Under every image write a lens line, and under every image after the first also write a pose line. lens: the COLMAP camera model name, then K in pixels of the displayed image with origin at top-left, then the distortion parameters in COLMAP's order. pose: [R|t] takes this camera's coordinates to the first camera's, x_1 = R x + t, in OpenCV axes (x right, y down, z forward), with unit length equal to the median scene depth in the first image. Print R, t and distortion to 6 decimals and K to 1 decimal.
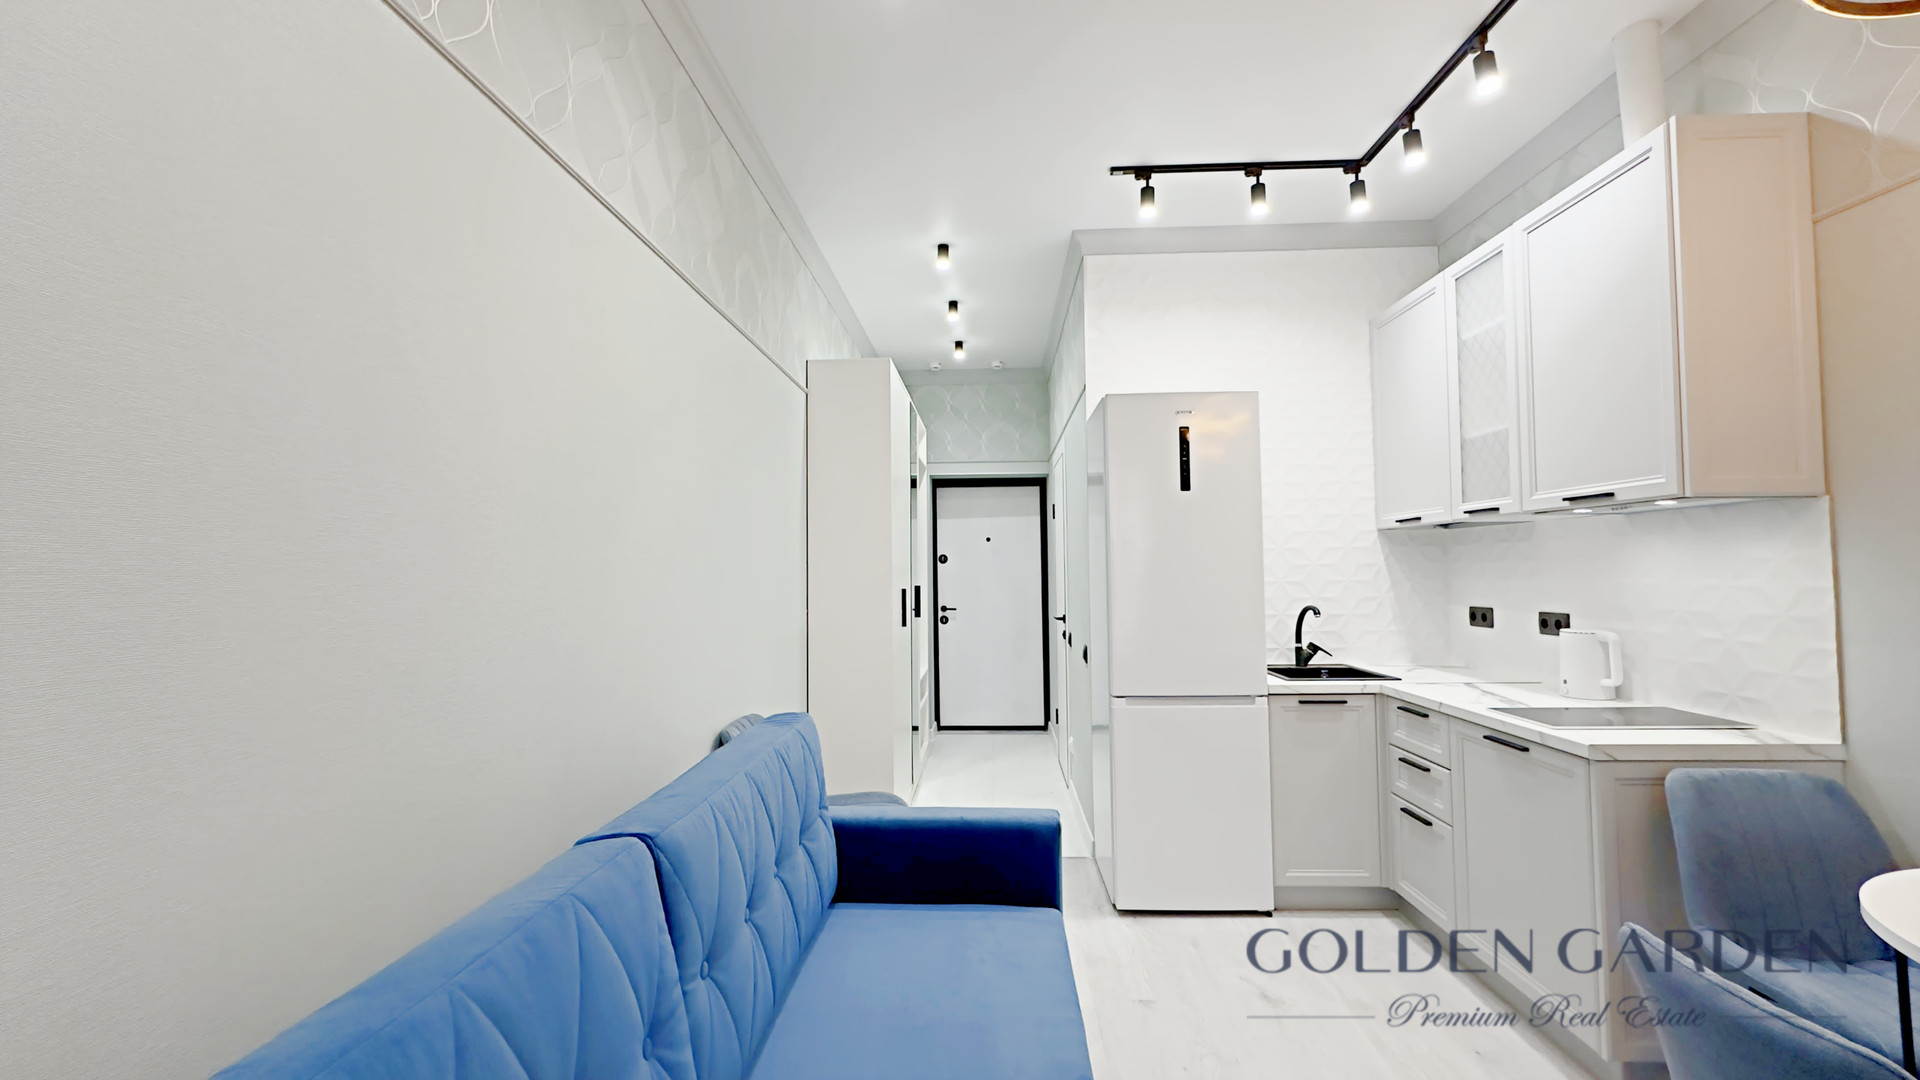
lens RADIAL K [[788.3, 0, 962.0], [0, 788.3, 536.7], [0, 0, 1]] dist [-0.000131, -0.000094]
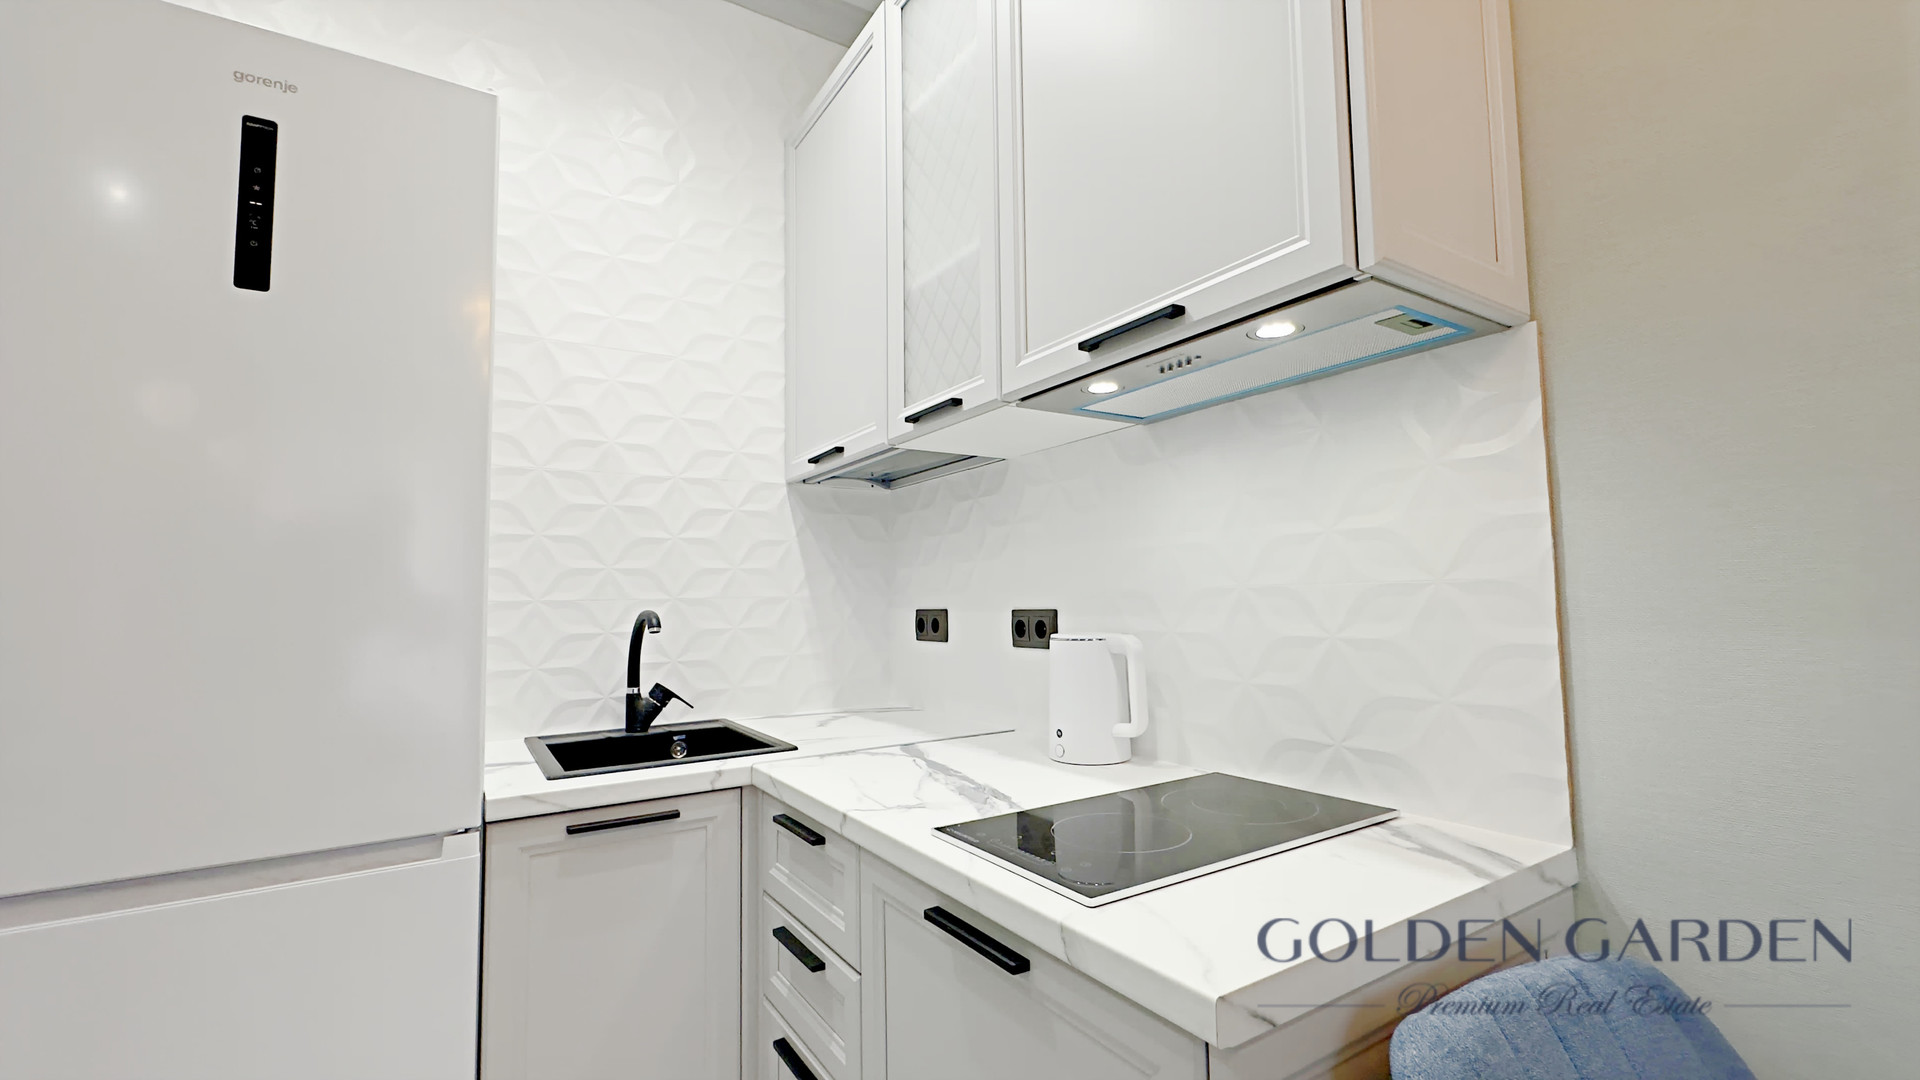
lens RADIAL K [[803.3, 0, 960.0], [0, 803.3, 540.0], [0, 0, 1]] dist [-0.000056, -0.000182]
pose [[0.819540, 0.037782, 0.571775, 0.363332], [-0.015249, 0.998909, -0.044150, 0.072127], [-0.572819, 0.027464, 0.819222, 0.542600]]
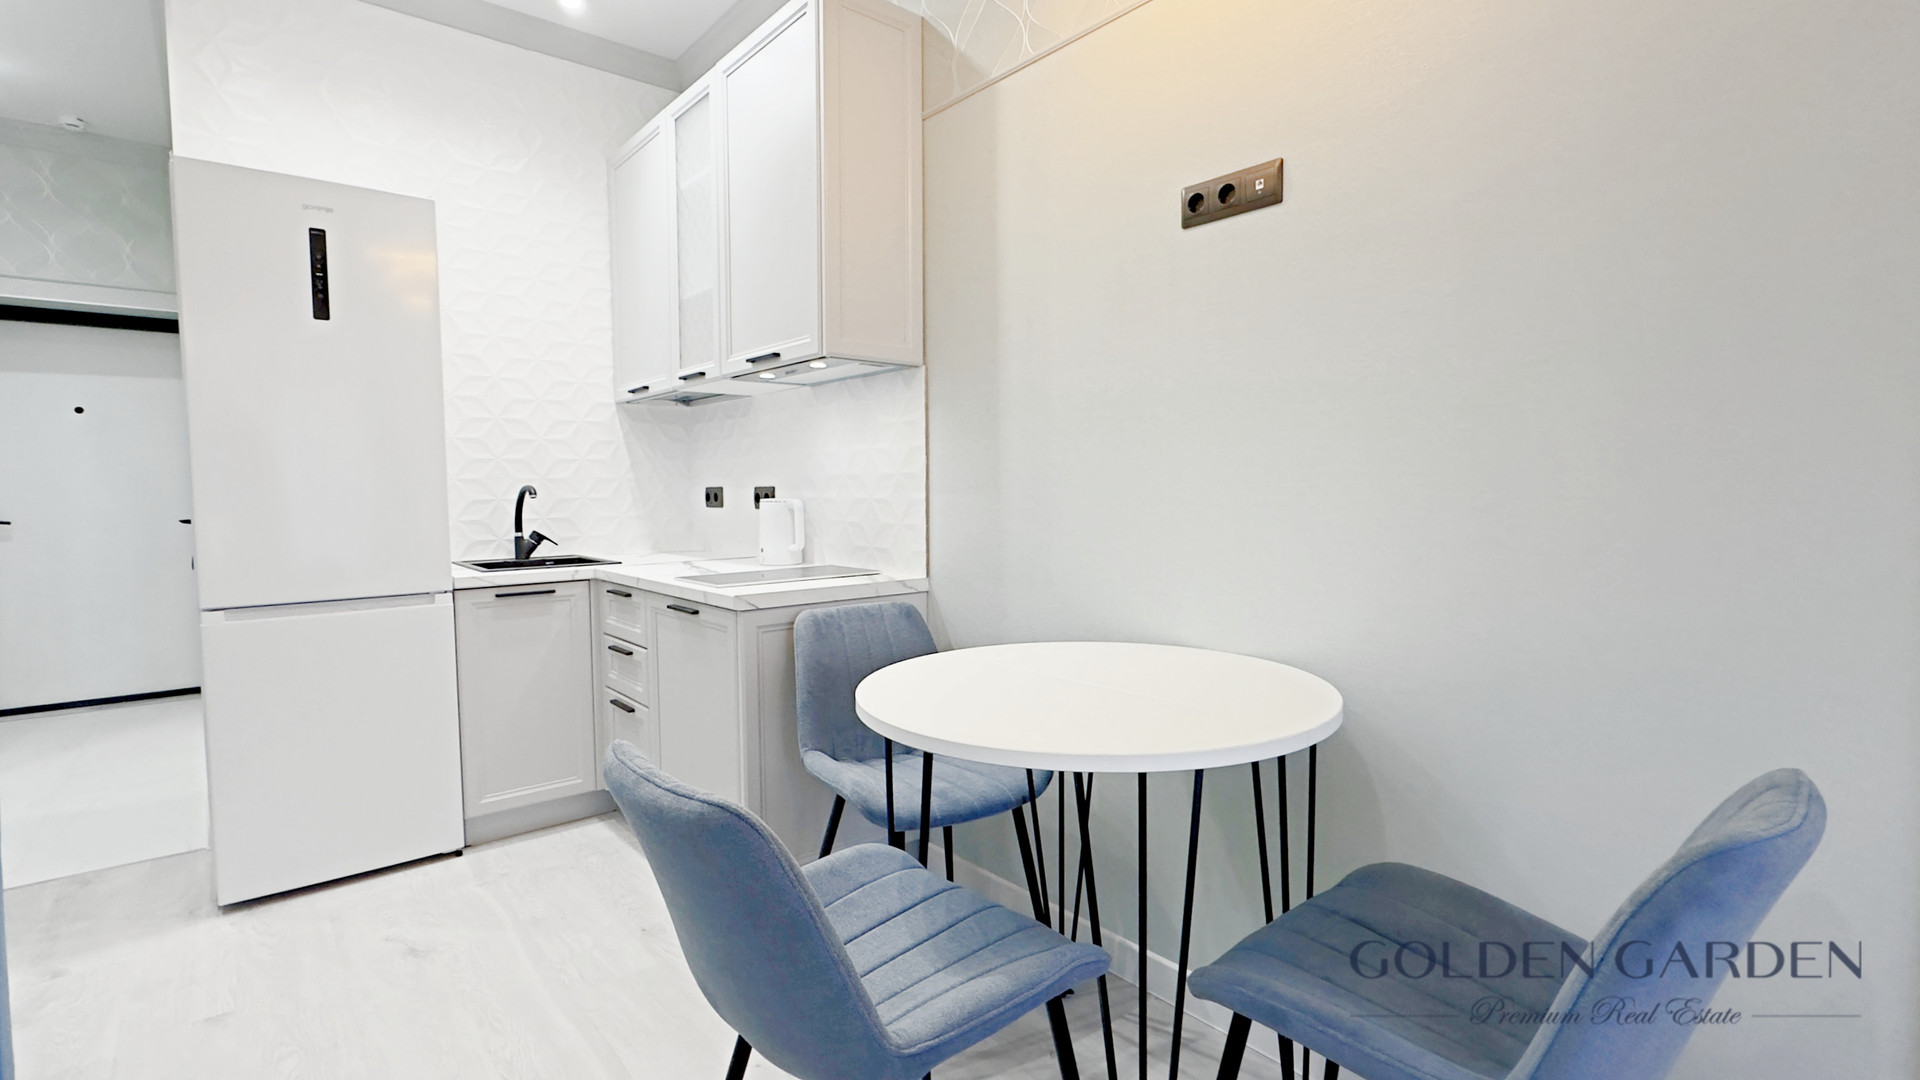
lens RADIAL K [[881.6, 0, 961.5], [0, 881.6, 536.2], [0, 0, 1]] dist [-0.000447, -0.000036]
pose [[0.737887, -0.035209, 0.674005, 0.174187], [-0.027735, 0.996213, 0.082405, 0.059824], [-0.674354, -0.079499, 0.734116, -0.004846]]
